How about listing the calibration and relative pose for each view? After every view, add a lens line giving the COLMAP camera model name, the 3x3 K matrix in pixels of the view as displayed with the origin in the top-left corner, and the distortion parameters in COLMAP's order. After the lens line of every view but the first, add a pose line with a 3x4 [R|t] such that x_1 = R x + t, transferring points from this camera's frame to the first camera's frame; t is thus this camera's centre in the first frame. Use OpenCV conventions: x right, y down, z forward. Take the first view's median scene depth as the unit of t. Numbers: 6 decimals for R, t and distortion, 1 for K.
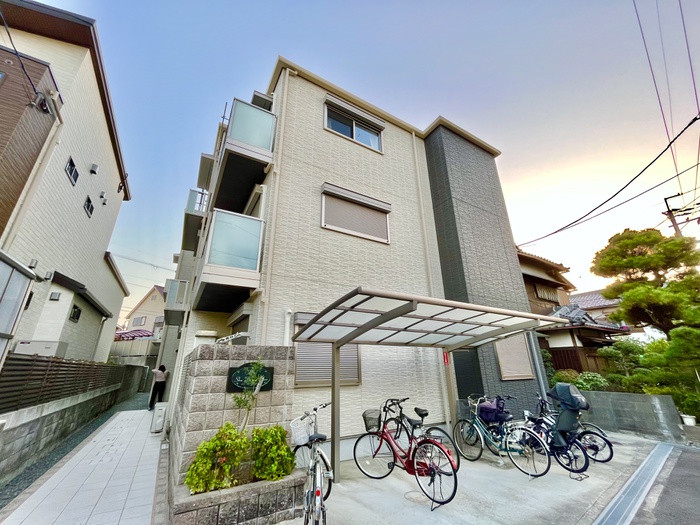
lens RADIAL K [[282.5, 0, 348.0], [0, 282.5, 261.0], [0, 0, 1]] dist [-0.004985, 0.000558]
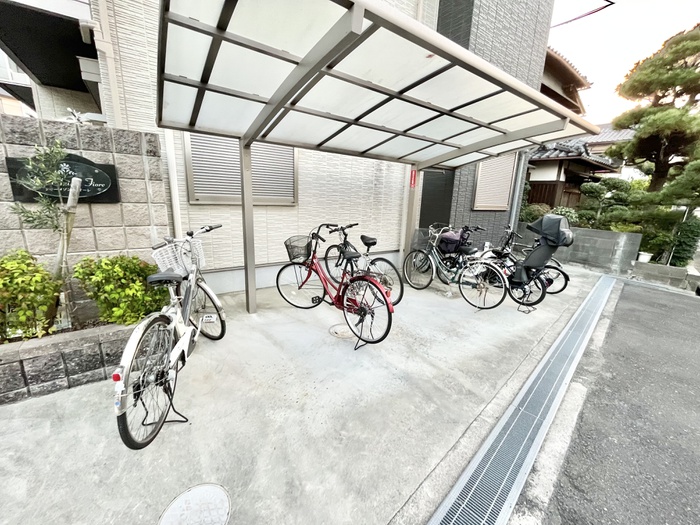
lens RADIAL K [[282.5, 0, 348.5], [0, 282.5, 263.3], [0, 0, 1]] dist [-0.004985, 0.000558]
pose [[0.995135, 0.026991, 0.094748, 0.138989], [-0.075381, 0.827823, 0.555902, 0.161421], [-0.063430, -0.560340, 0.825830, 0.332825]]
